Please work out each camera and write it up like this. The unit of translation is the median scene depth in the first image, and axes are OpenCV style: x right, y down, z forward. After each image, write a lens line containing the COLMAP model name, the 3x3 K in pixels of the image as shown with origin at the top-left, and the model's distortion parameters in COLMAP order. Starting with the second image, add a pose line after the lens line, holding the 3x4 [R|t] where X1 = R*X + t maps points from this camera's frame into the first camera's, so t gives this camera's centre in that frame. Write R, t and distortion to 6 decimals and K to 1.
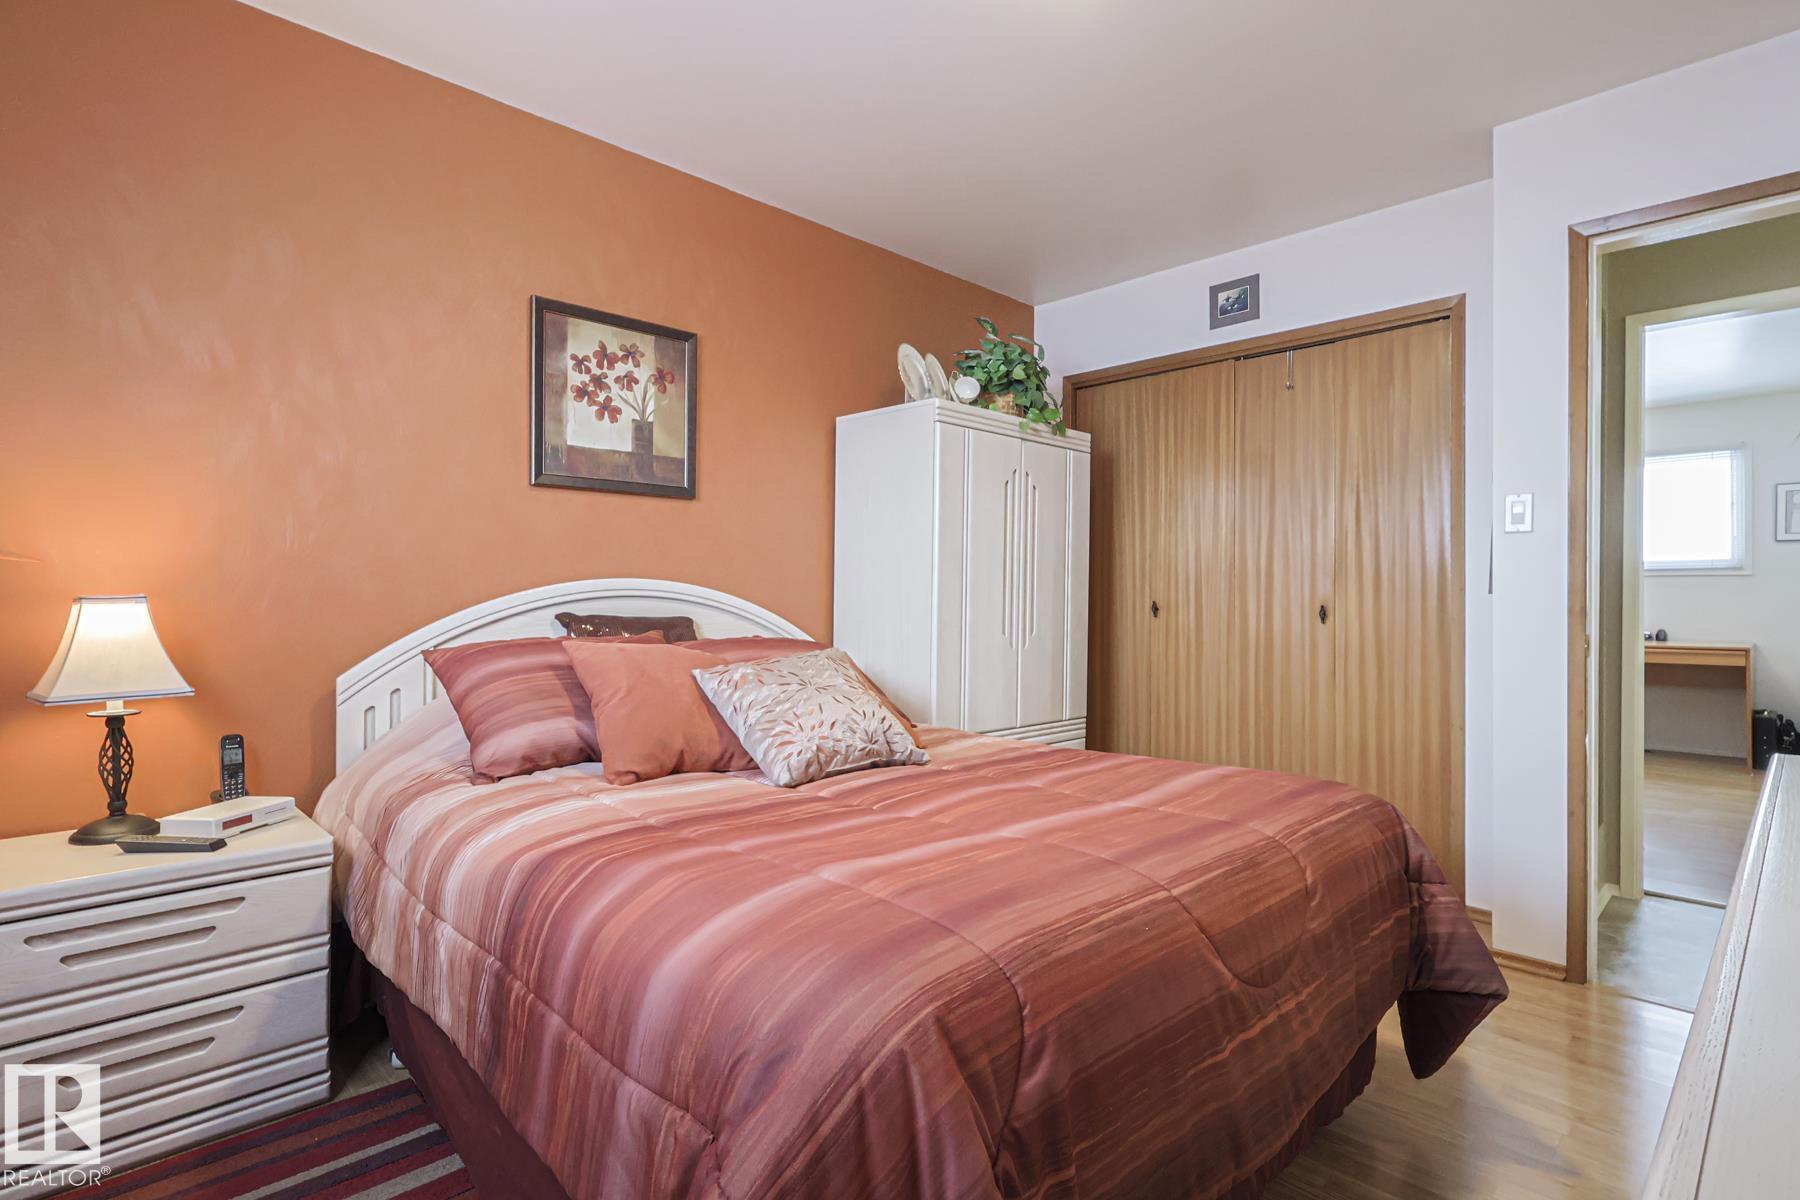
lens RADIAL K [[893.2, 0, 895.0], [0, 893.2, 596.9], [0, 0, 1]] dist [-0.000803, 0.001200]
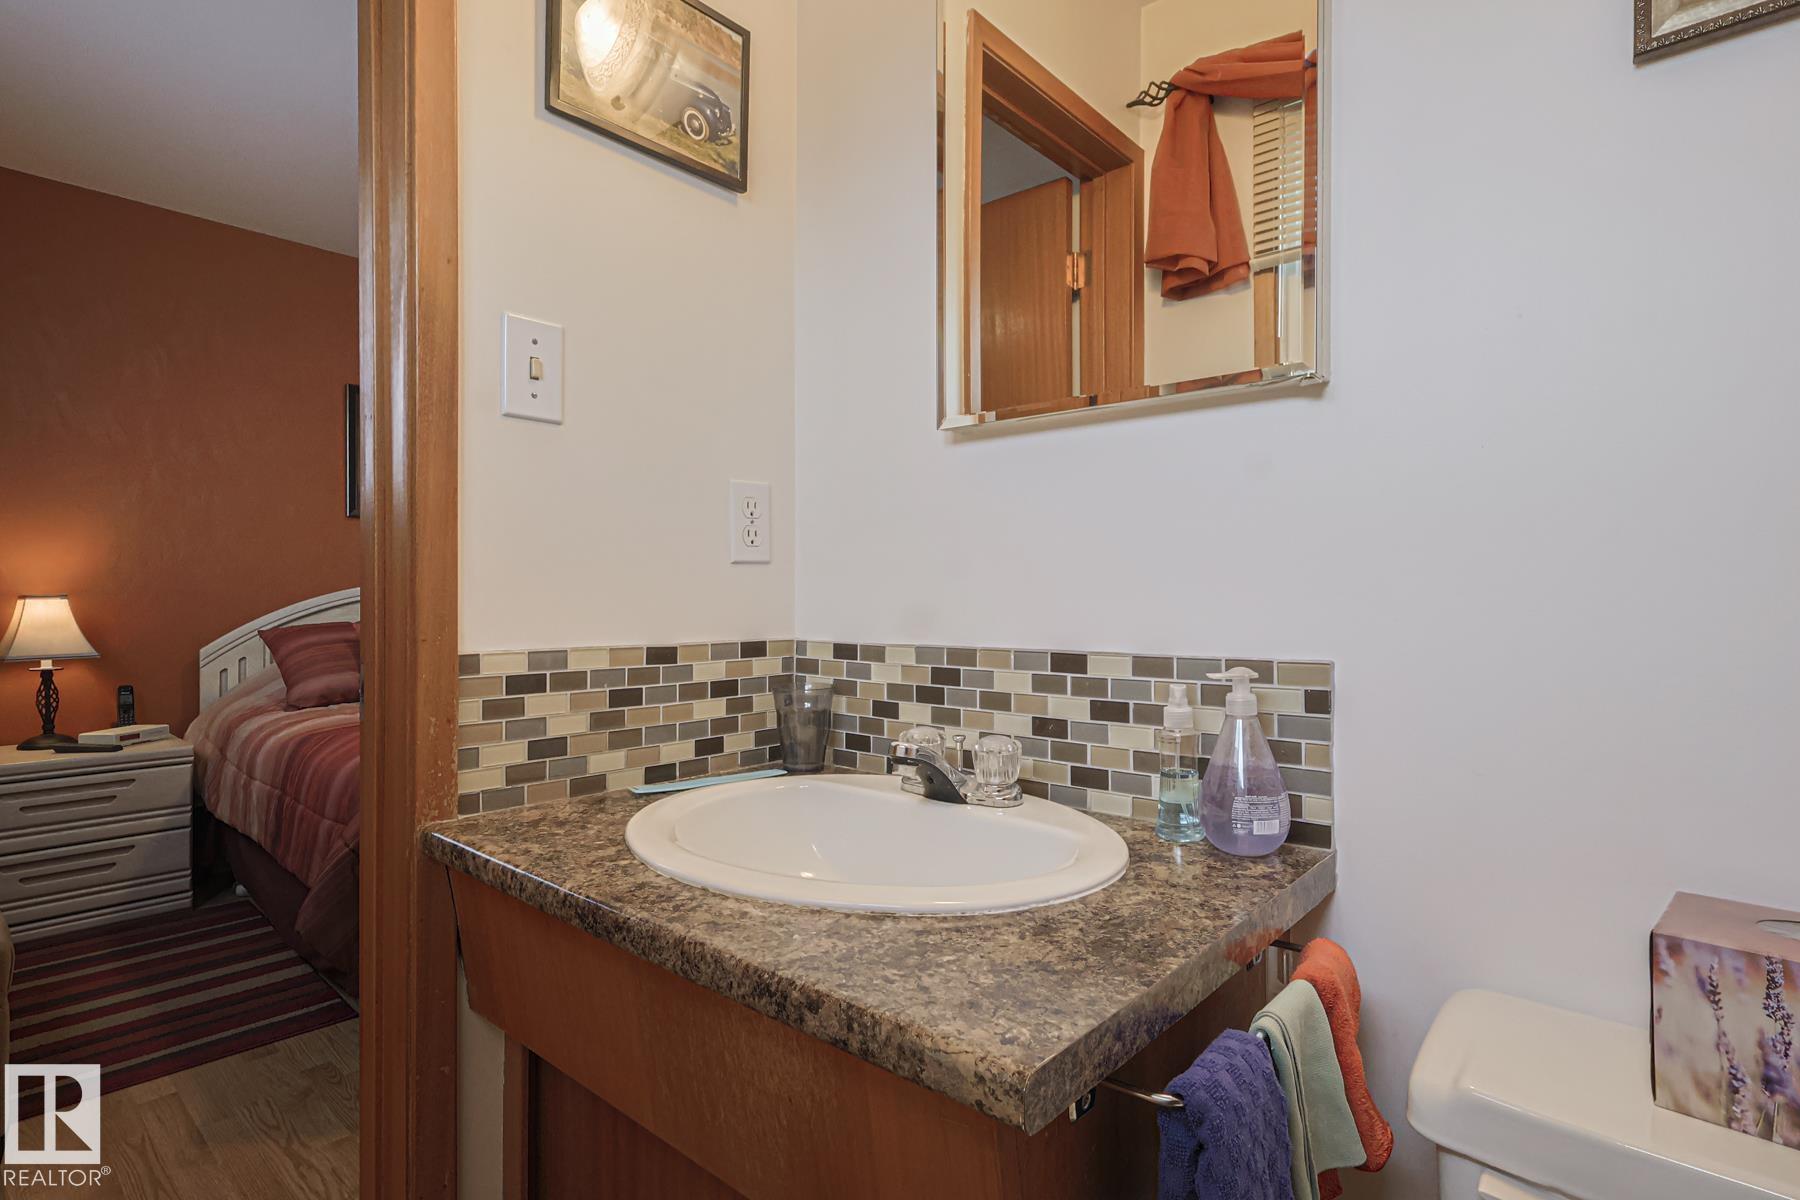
lens RADIAL K [[893.2, 0, 905.4], [0, 893.2, 599.9], [0, 0, 1]] dist [-0.000803, 0.001200]
pose [[0.996596, -0.000592, 0.082442, 0.512521], [-0.000144, 0.999960, 0.008923, -0.006169], [-0.082444, -0.008905, 0.996556, -0.701193]]
